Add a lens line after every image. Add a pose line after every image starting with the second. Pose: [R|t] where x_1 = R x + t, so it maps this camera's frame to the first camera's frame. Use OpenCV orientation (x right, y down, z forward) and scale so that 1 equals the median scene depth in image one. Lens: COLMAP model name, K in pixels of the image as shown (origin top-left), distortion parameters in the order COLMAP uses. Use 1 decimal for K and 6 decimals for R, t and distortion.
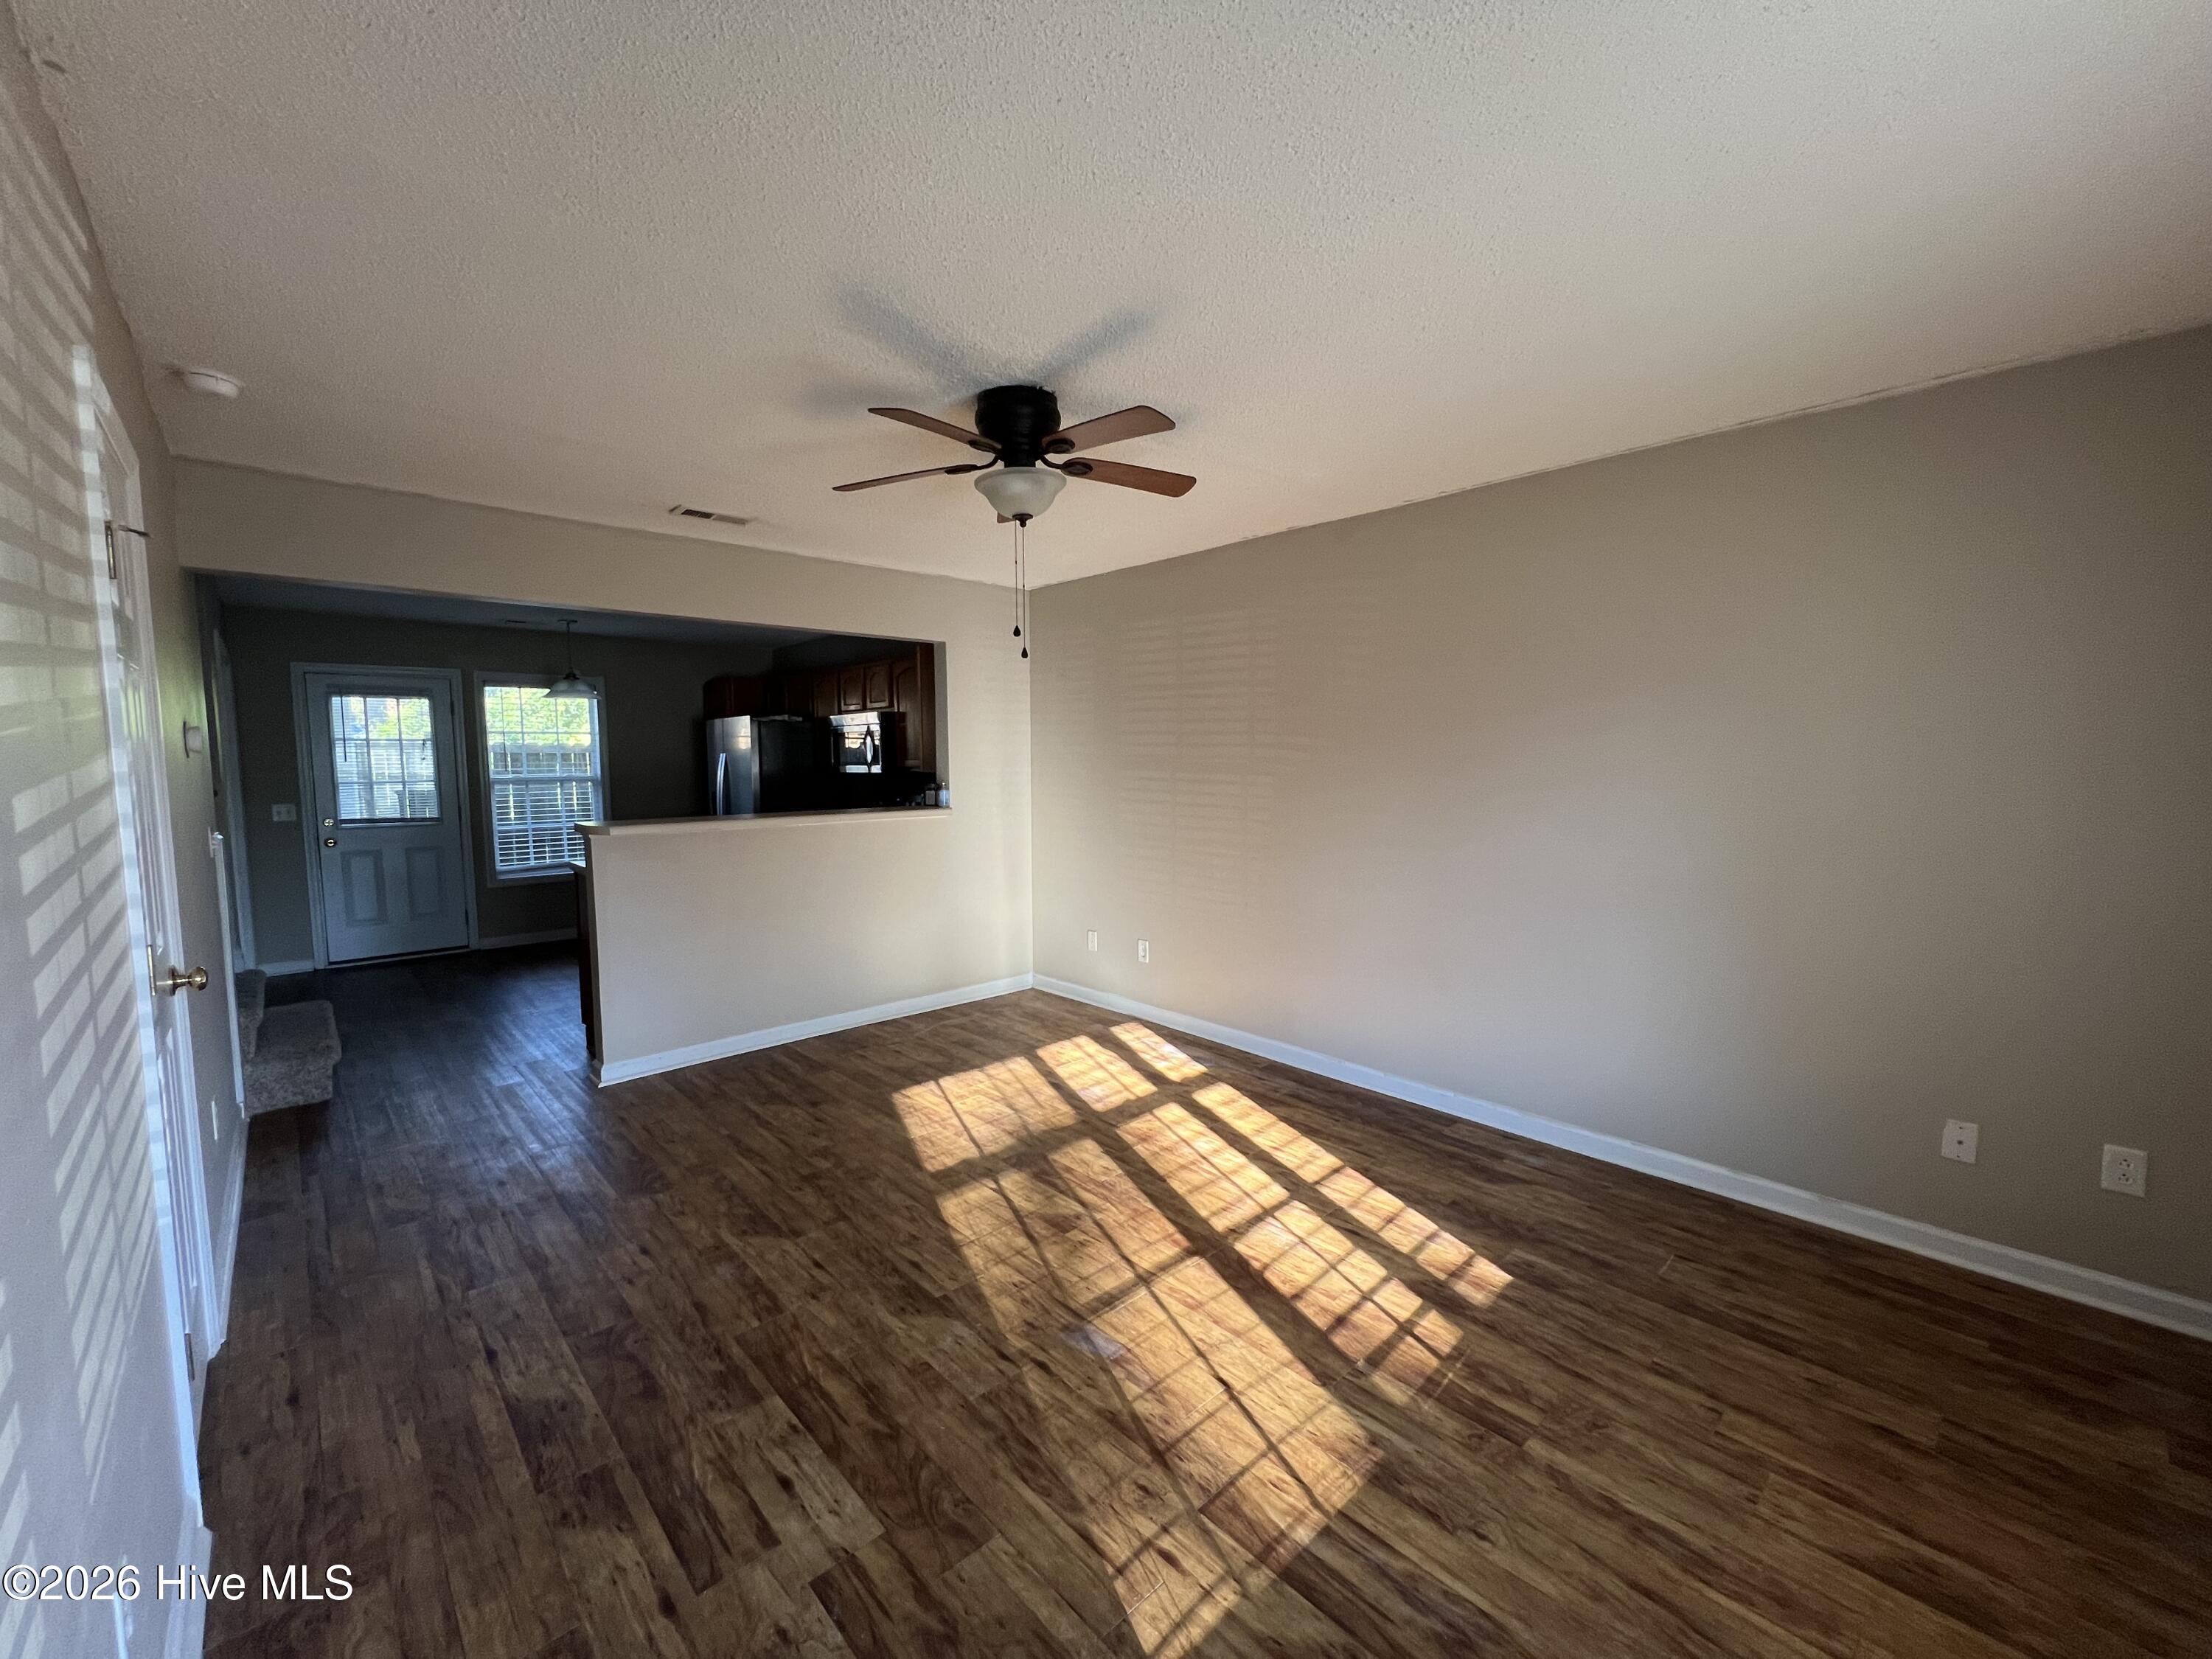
lens RADIAL K [[889.3, 0, 1106.0], [0, 889.3, 829.5], [0, 0, 1]] dist [-0.004343, 0.000022]
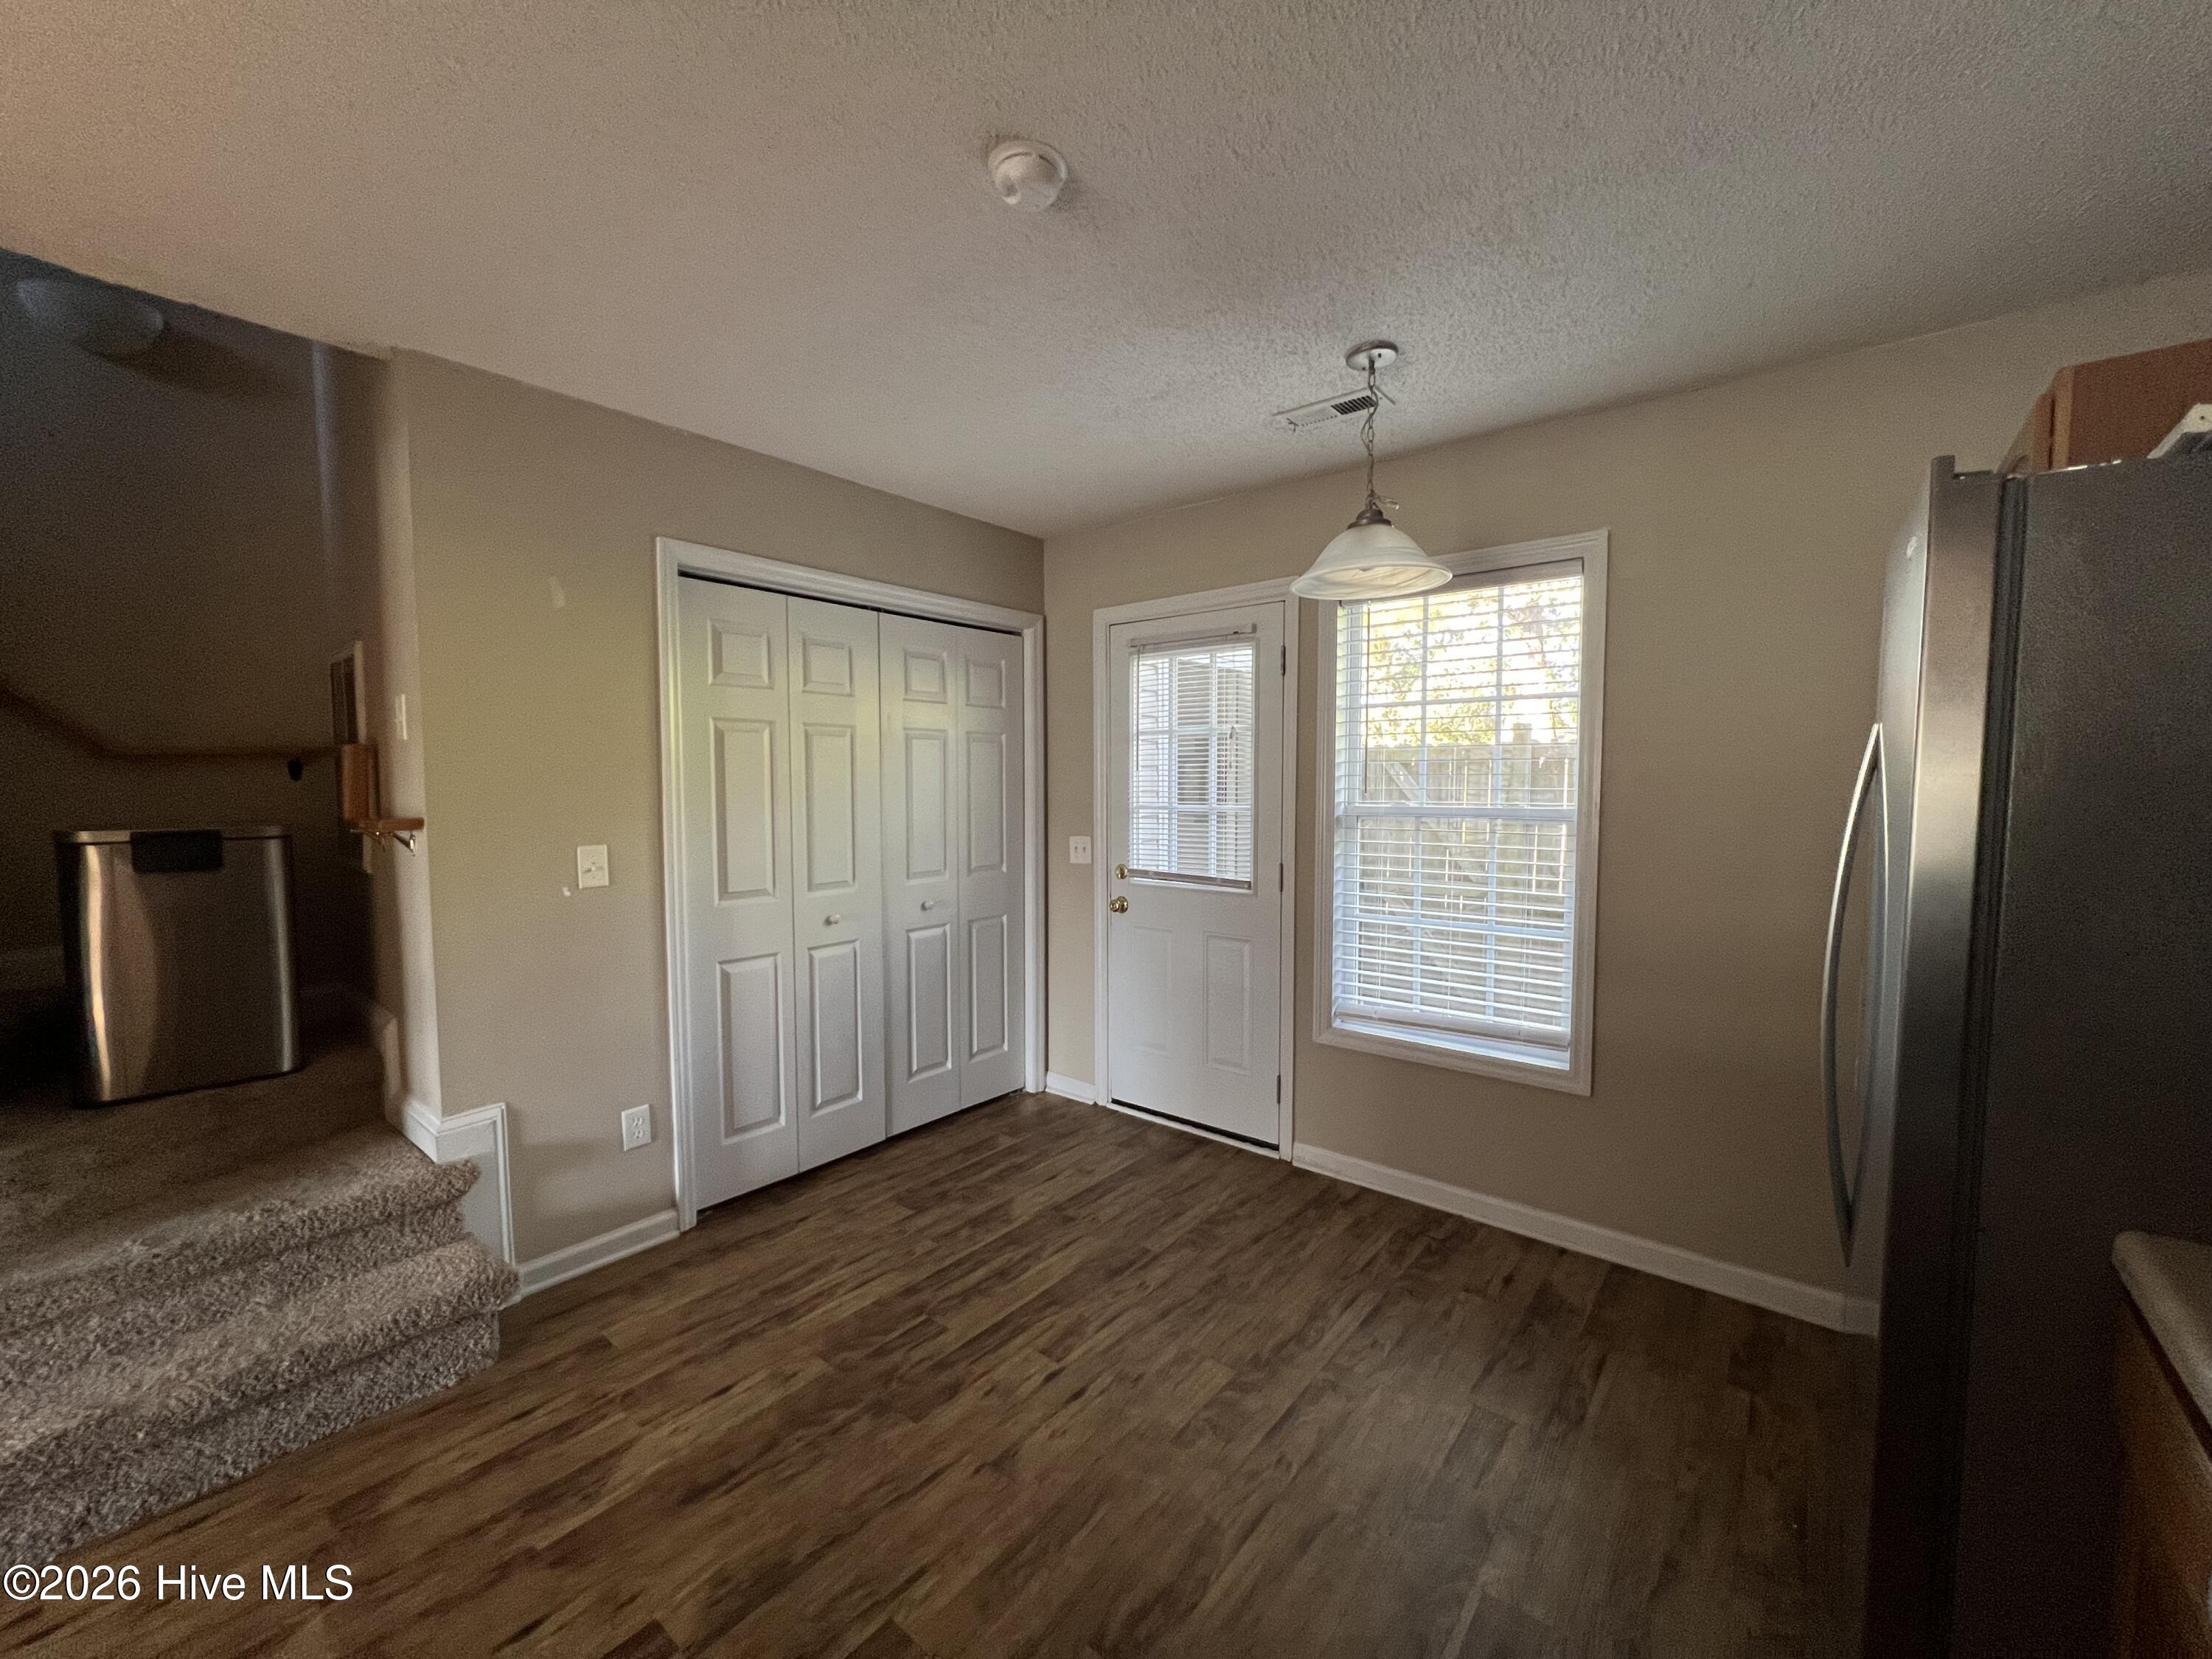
lens RADIAL K [[895.6, 0, 1102.2], [0, 895.6, 825.5], [0, 0, 1]] dist [-0.001991, 0.000087]
pose [[0.136407, 0.056897, -0.989018, -0.588184], [-0.079799, 0.995736, 0.046277, -0.139013], [0.987434, 0.072610, 0.140365, 1.887341]]
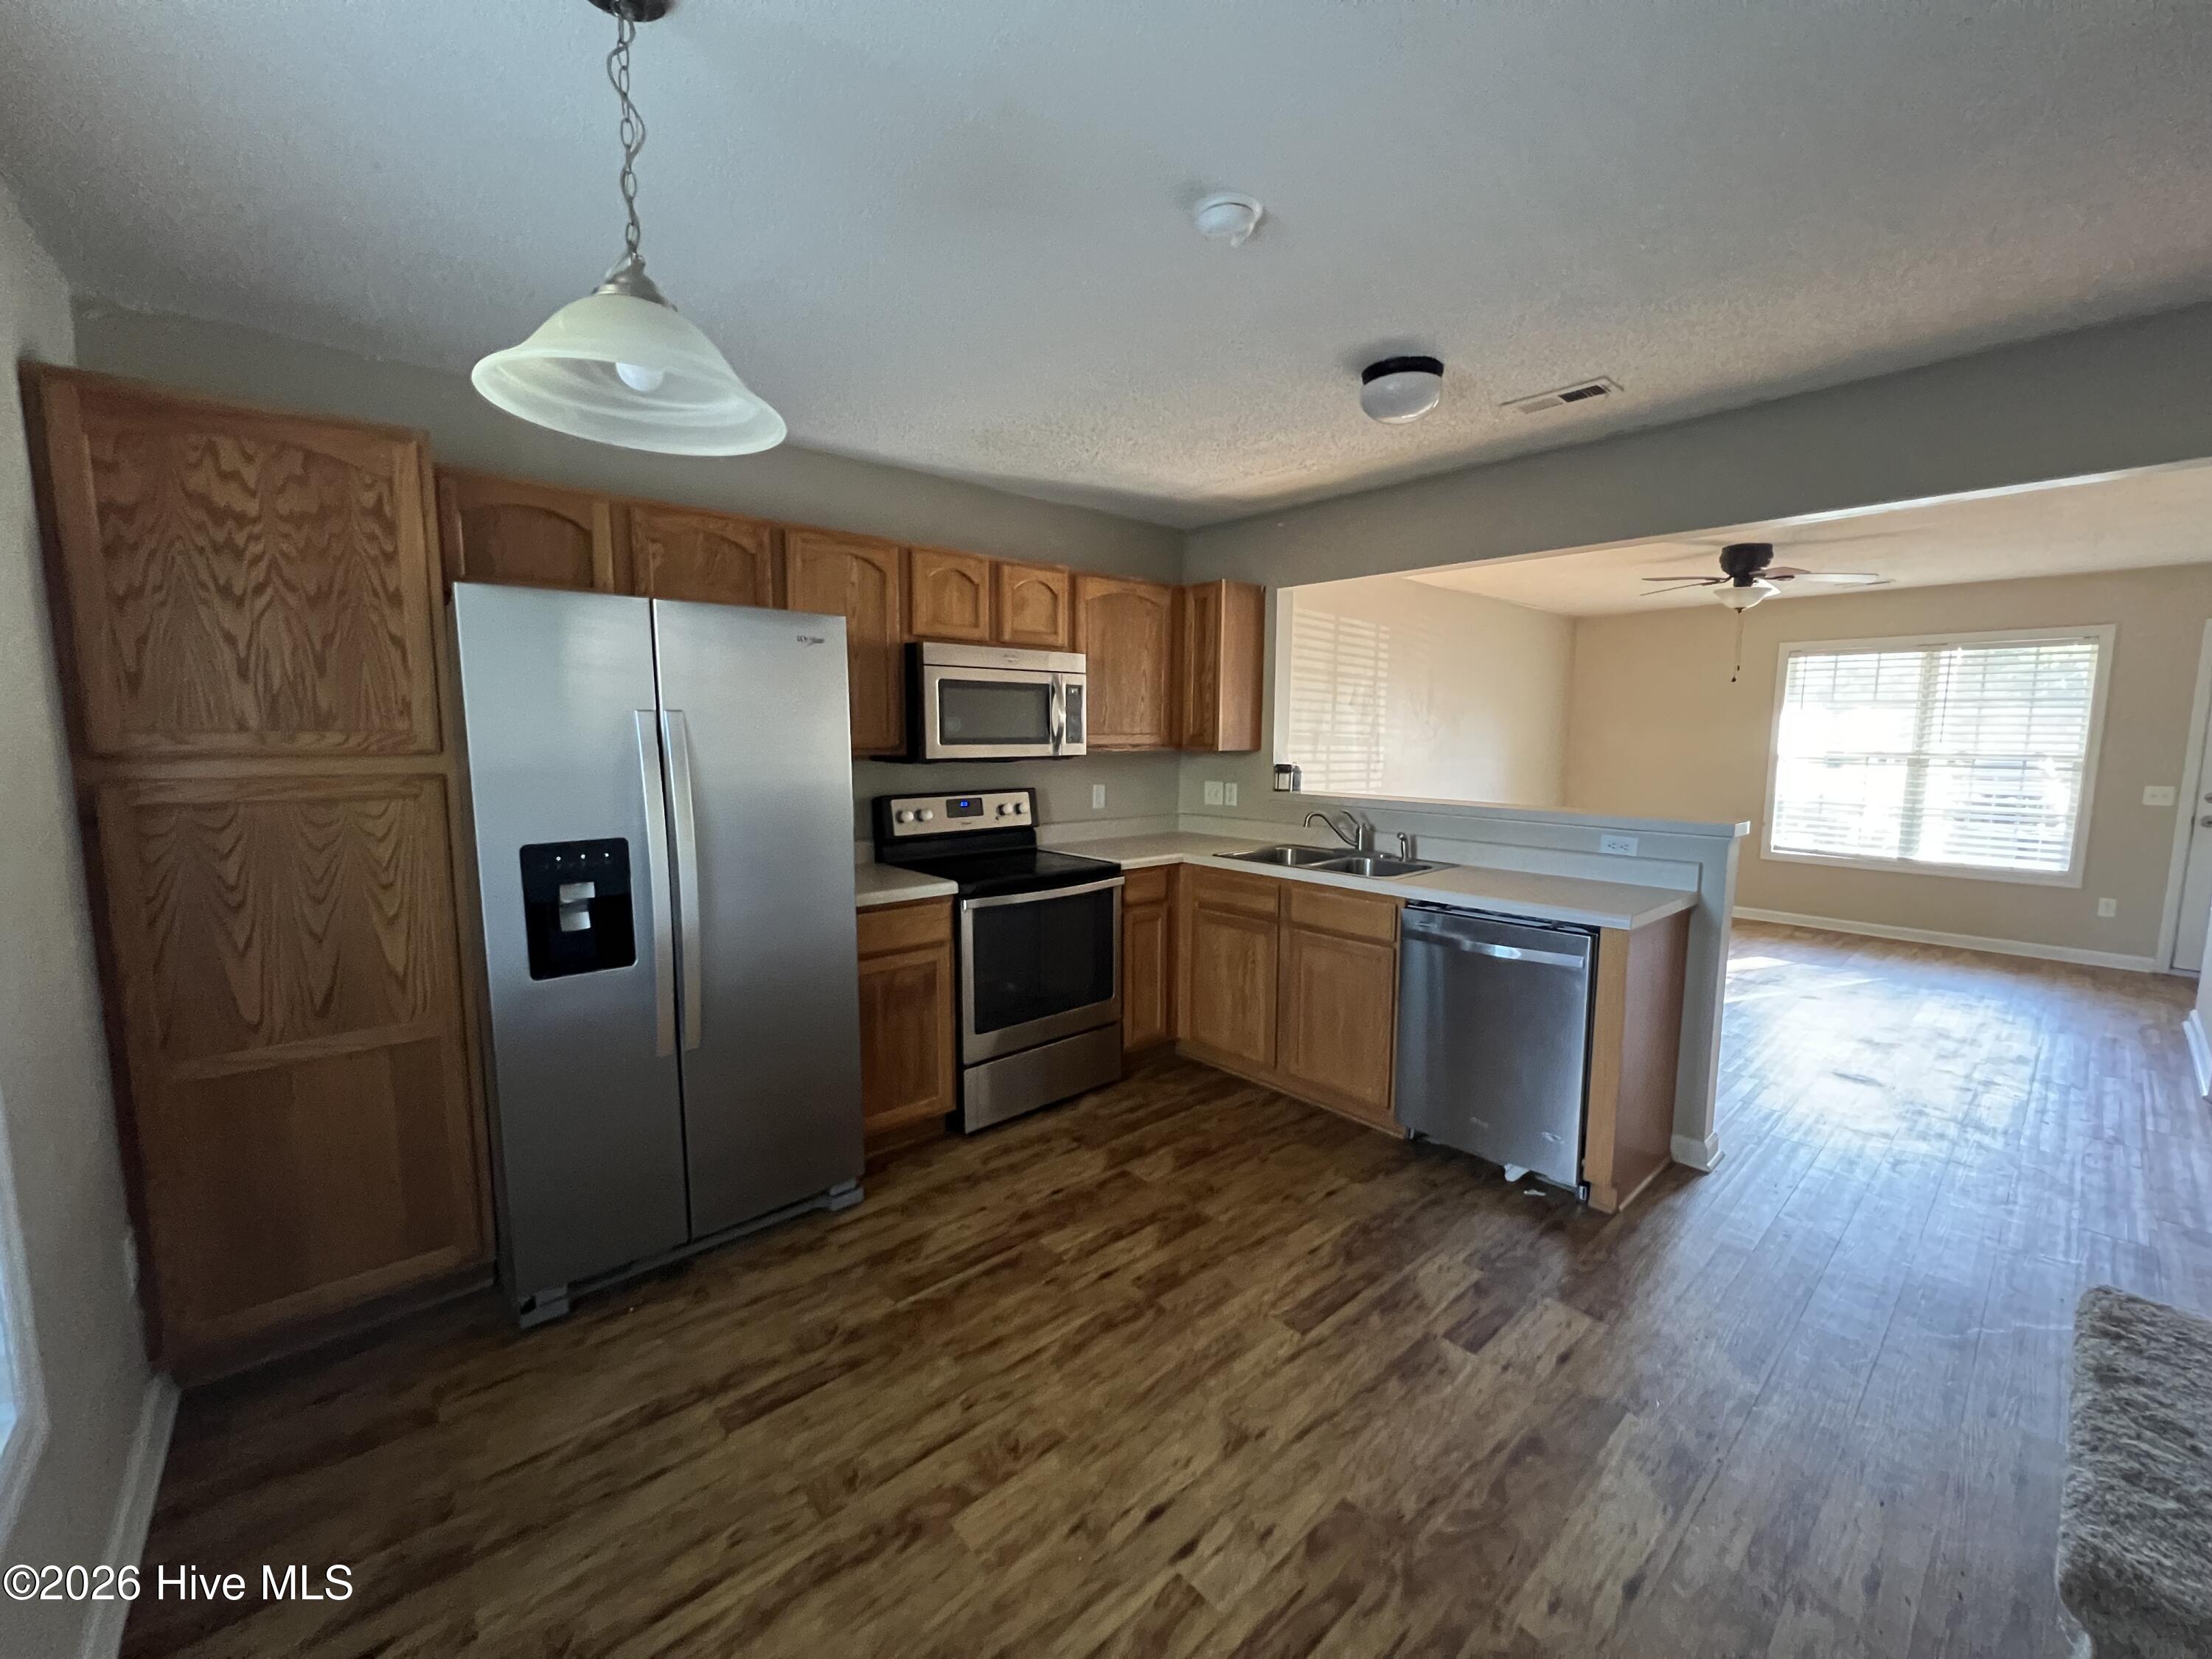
lens RADIAL K [[885.9, 0, 1104.3], [0, 885.9, 832.2], [0, 0, 1]] dist [0.000969, 0.000889]
pose [[0.024215, -0.109638, 0.993677, -1.754103], [0.075865, 0.991303, 0.107527, -0.155921], [-0.996824, 0.072781, 0.032322, 1.980533]]
